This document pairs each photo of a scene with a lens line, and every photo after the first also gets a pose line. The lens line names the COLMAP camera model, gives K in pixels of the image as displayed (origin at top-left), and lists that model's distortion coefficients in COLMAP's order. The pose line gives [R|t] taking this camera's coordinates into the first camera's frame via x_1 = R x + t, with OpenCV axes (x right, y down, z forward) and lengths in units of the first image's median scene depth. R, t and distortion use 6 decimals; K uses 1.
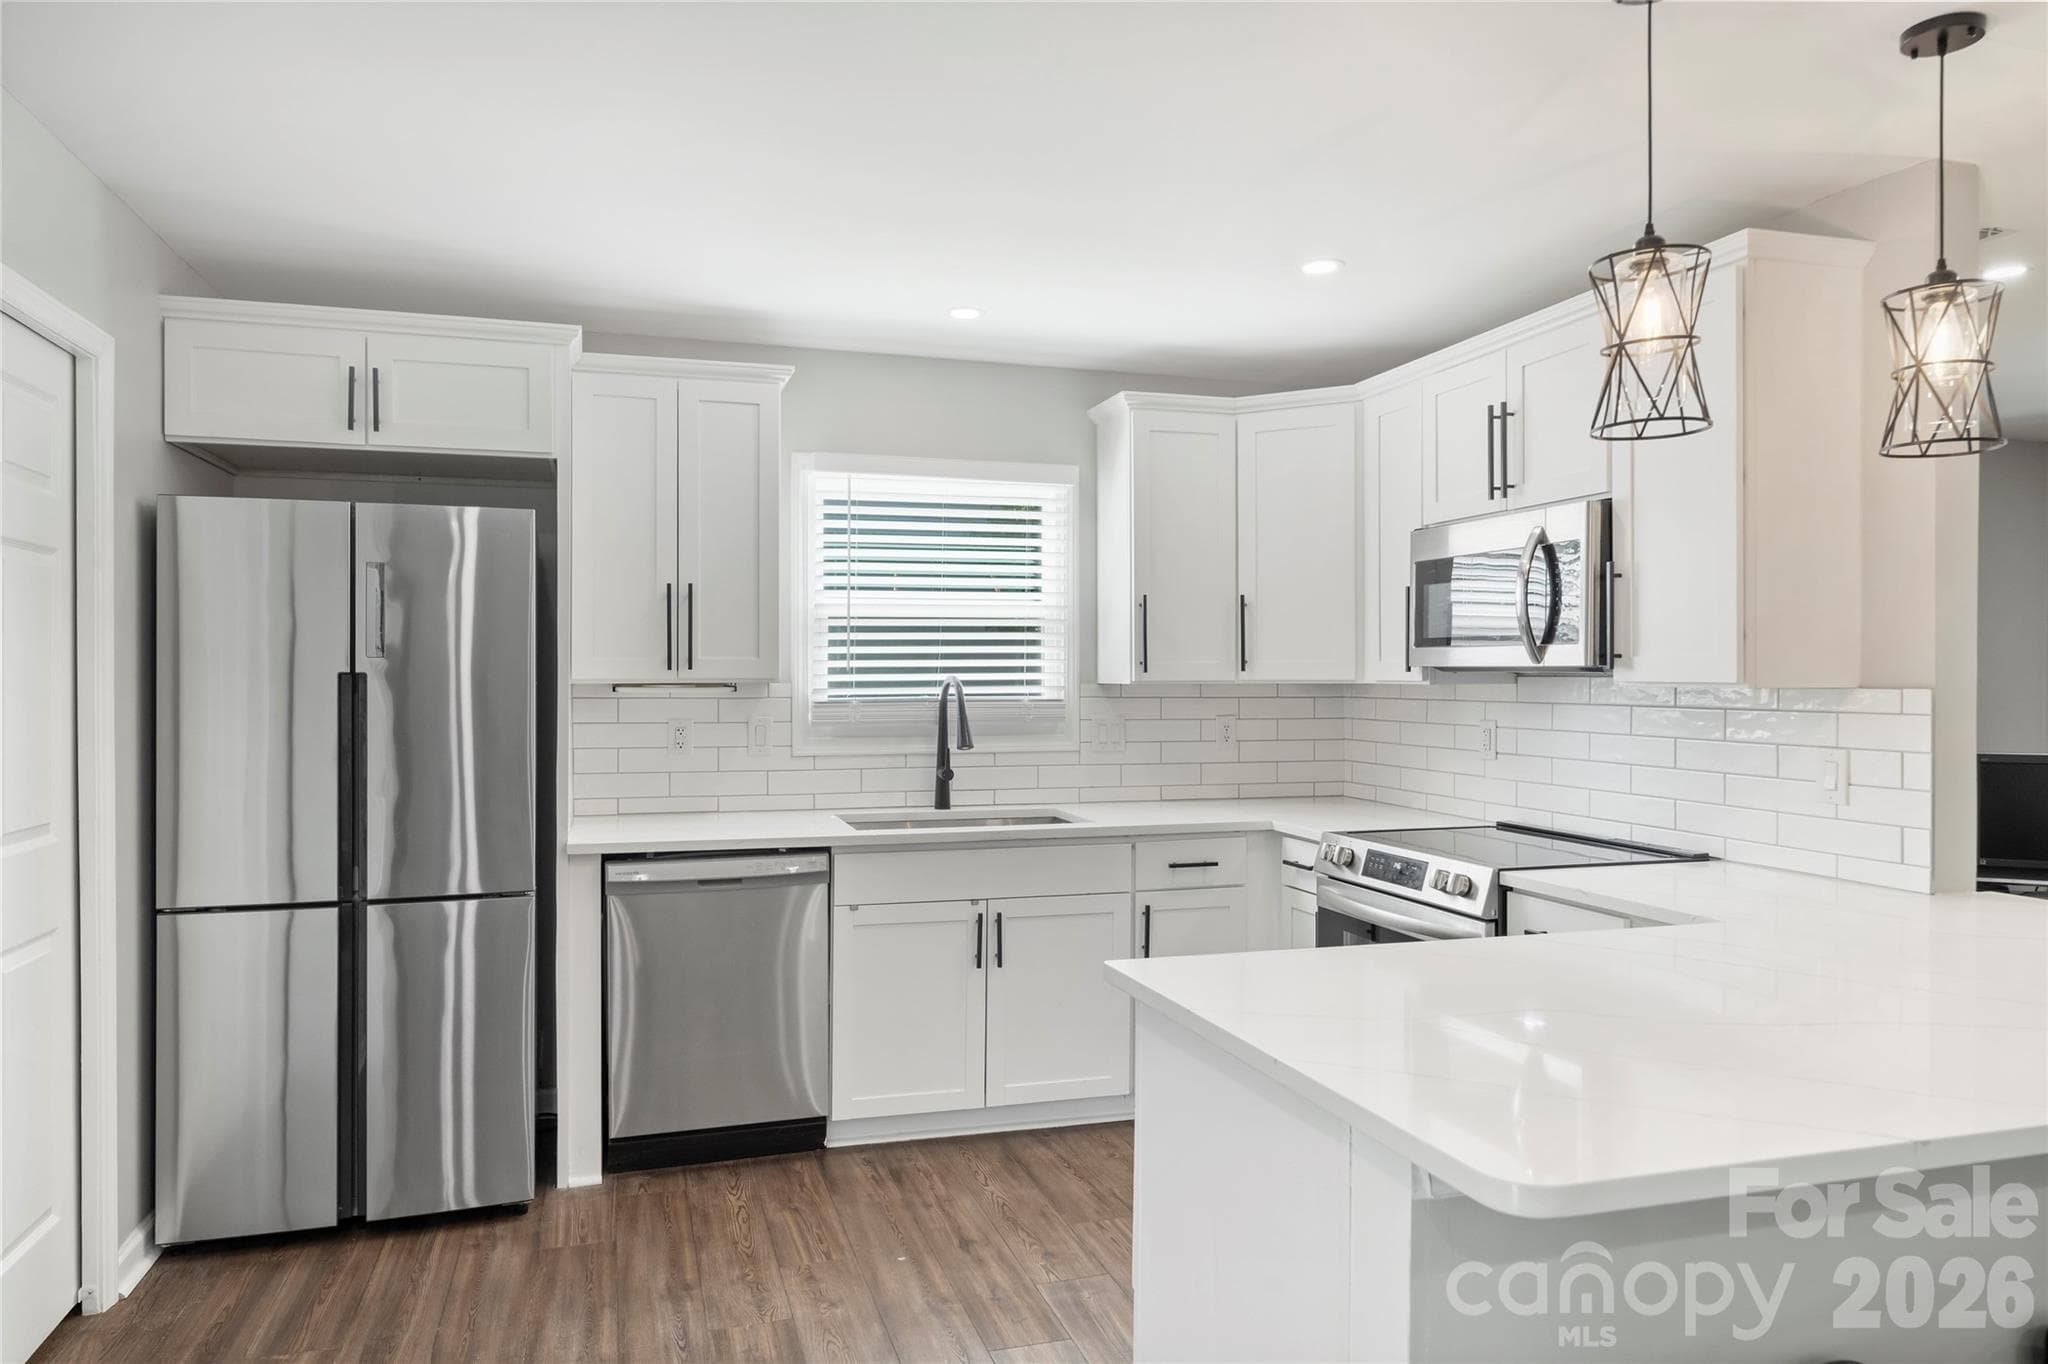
lens RADIAL K [[1313.5, 0, 1008.1], [0, 1313.5, 683.1], [0, 0, 1]] dist [-0.006405, -0.001787]
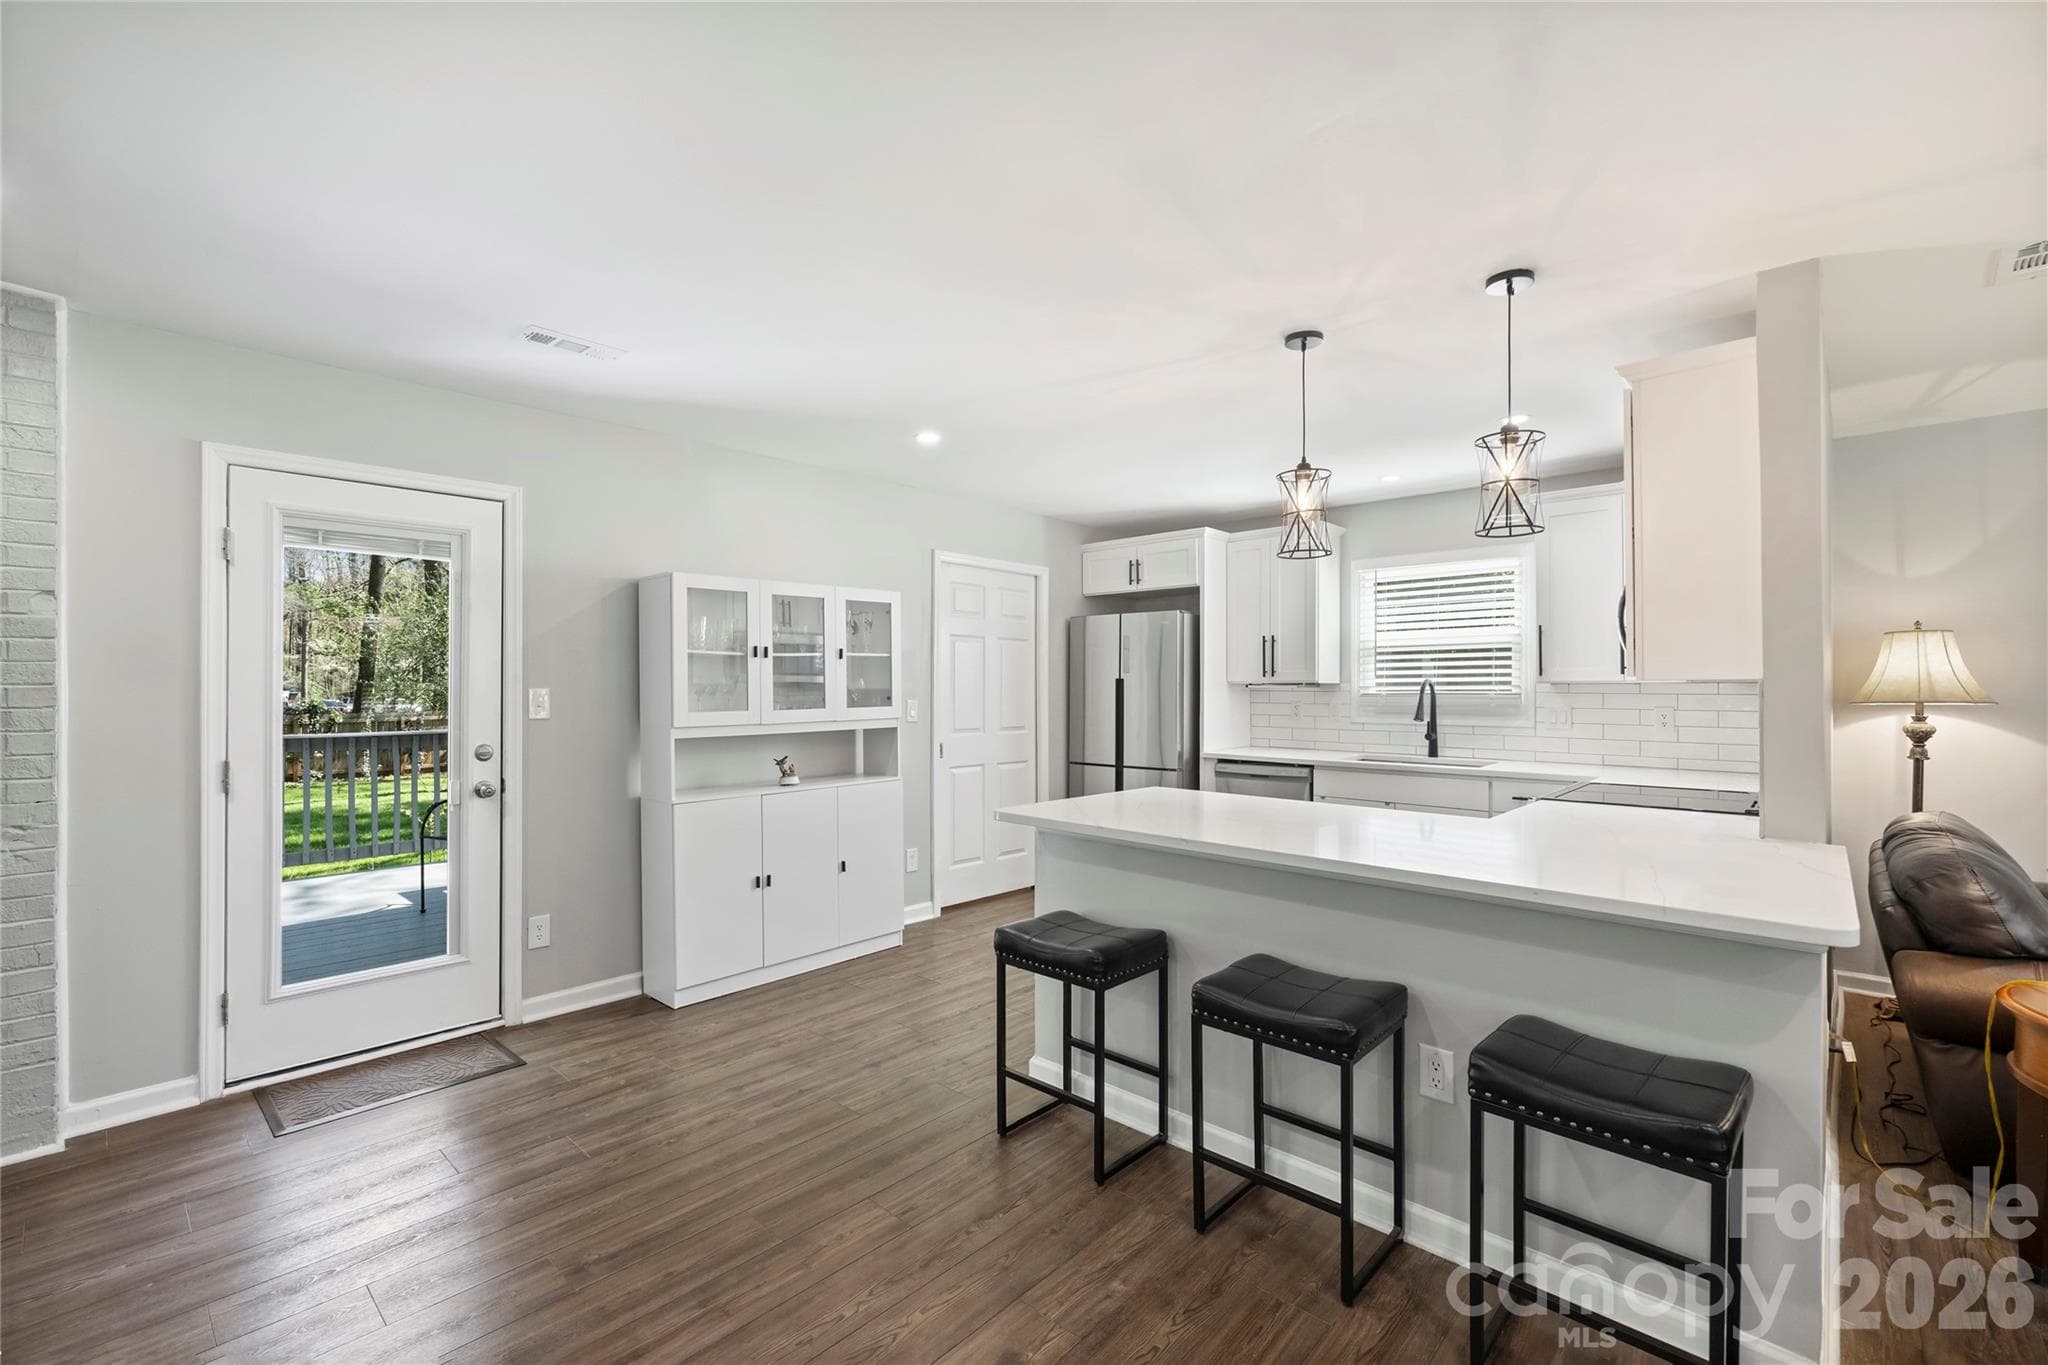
lens RADIAL K [[885.8, 0, 1022.9], [0, 885.8, 684.7], [0, 0, 1]] dist [0.001322, 0.000154]
pose [[0.501114, -0.002447, -0.865378, 0.870804], [-0.005771, 0.999964, -0.006170, 0.014833], [0.865362, 0.008086, 0.501082, -0.055538]]
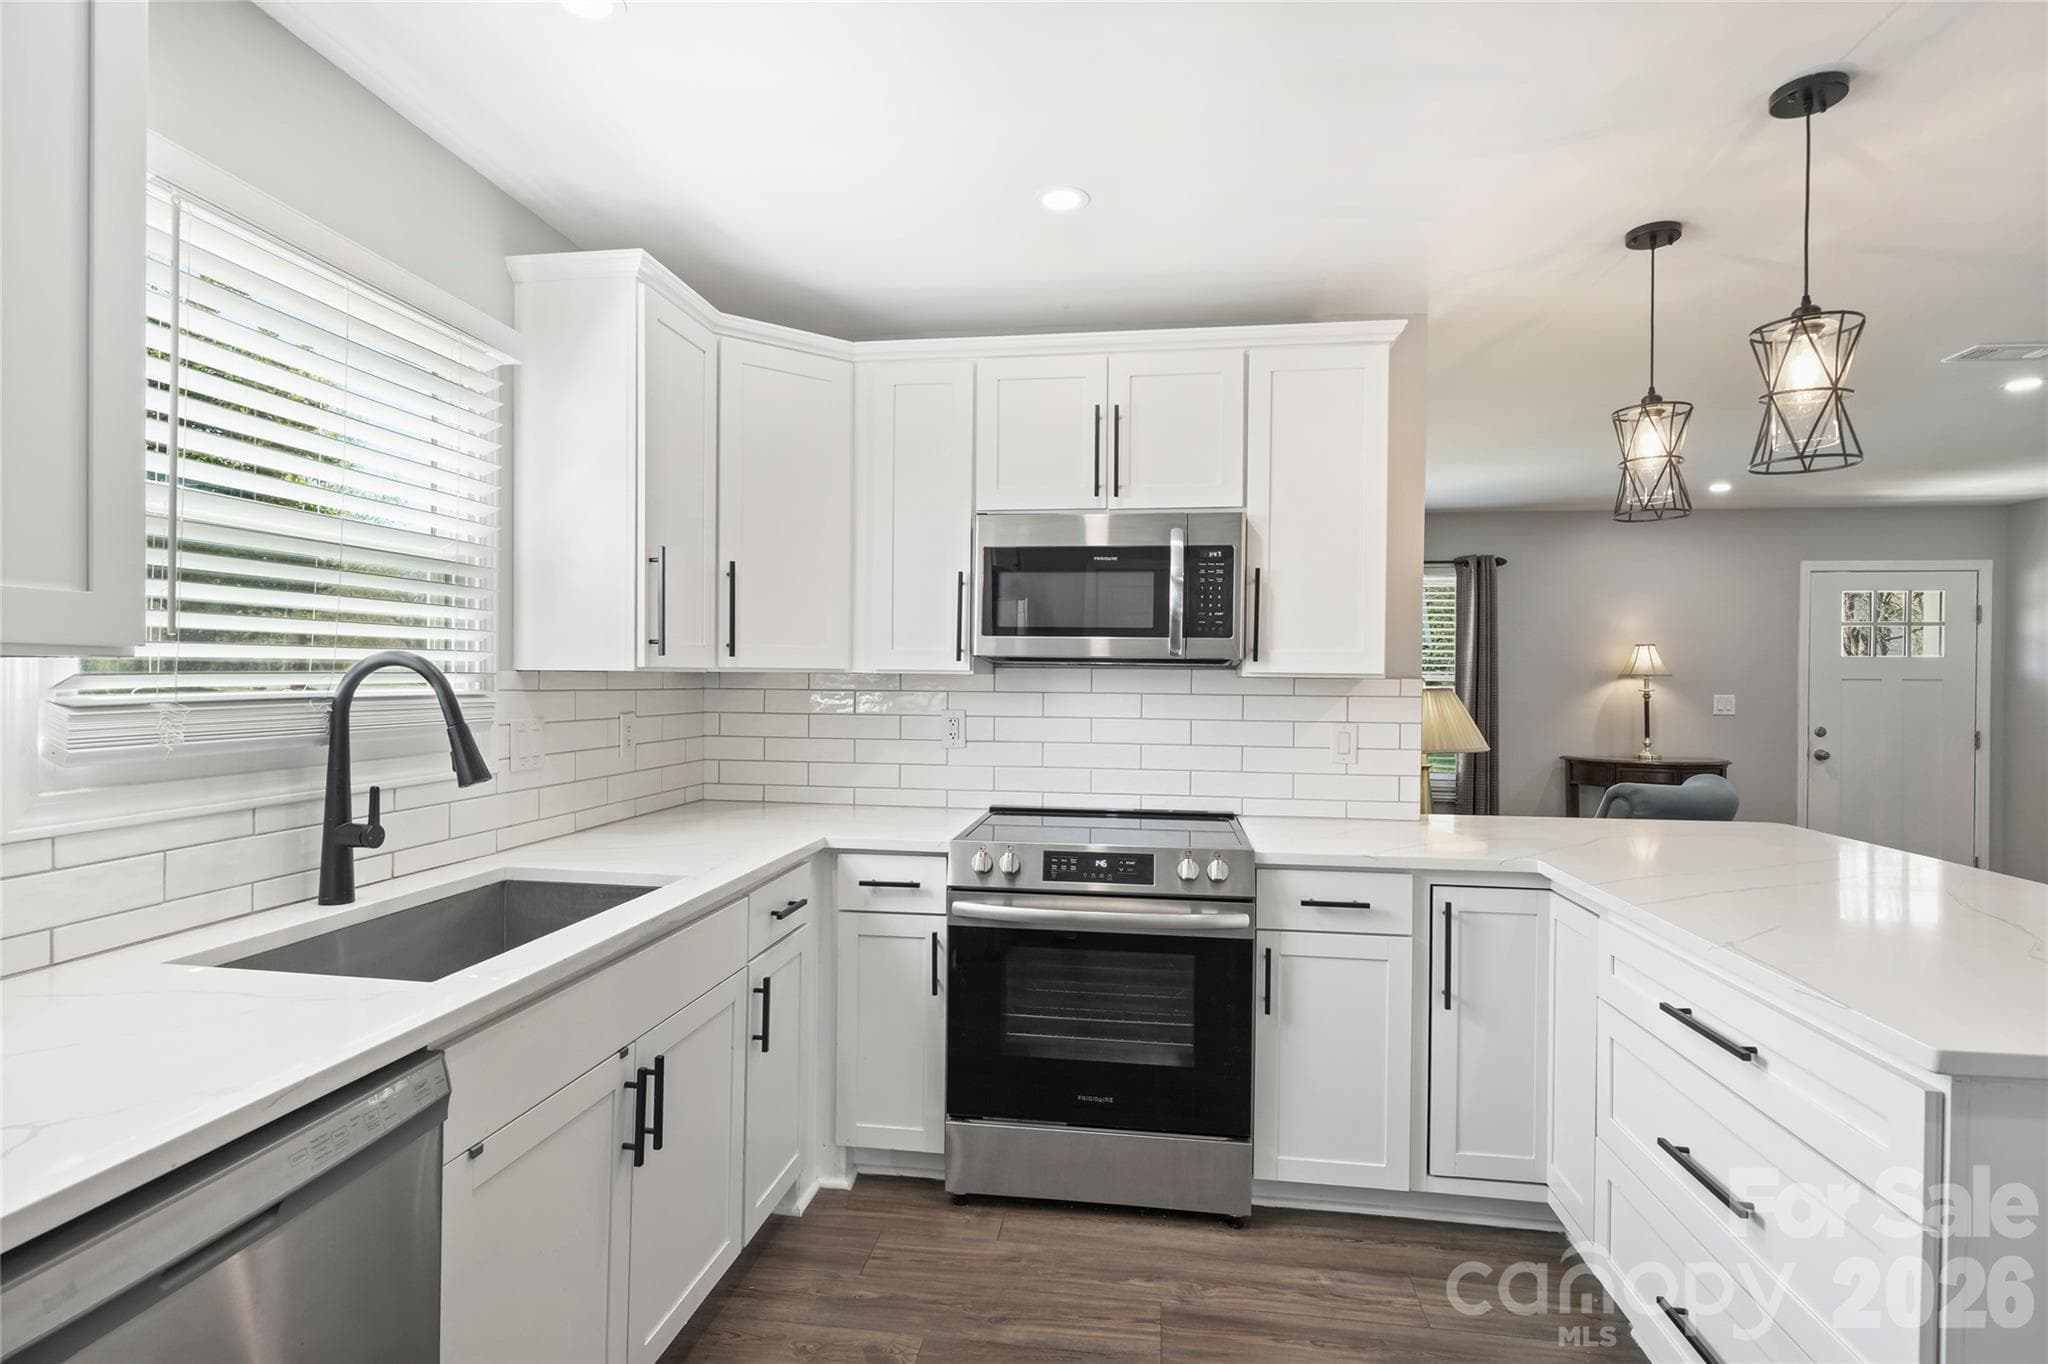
lens RADIAL K [[992.7, 0, 1013.5], [0, 992.7, 686.7], [0, 0, 1]] dist [-0.002231, -0.000970]
pose [[0.431206, -0.004162, 0.902244, -0.374336], [-0.002589, 0.999980, 0.005850, 0.006679], [-0.902250, -0.004858, 0.431186, 0.738289]]
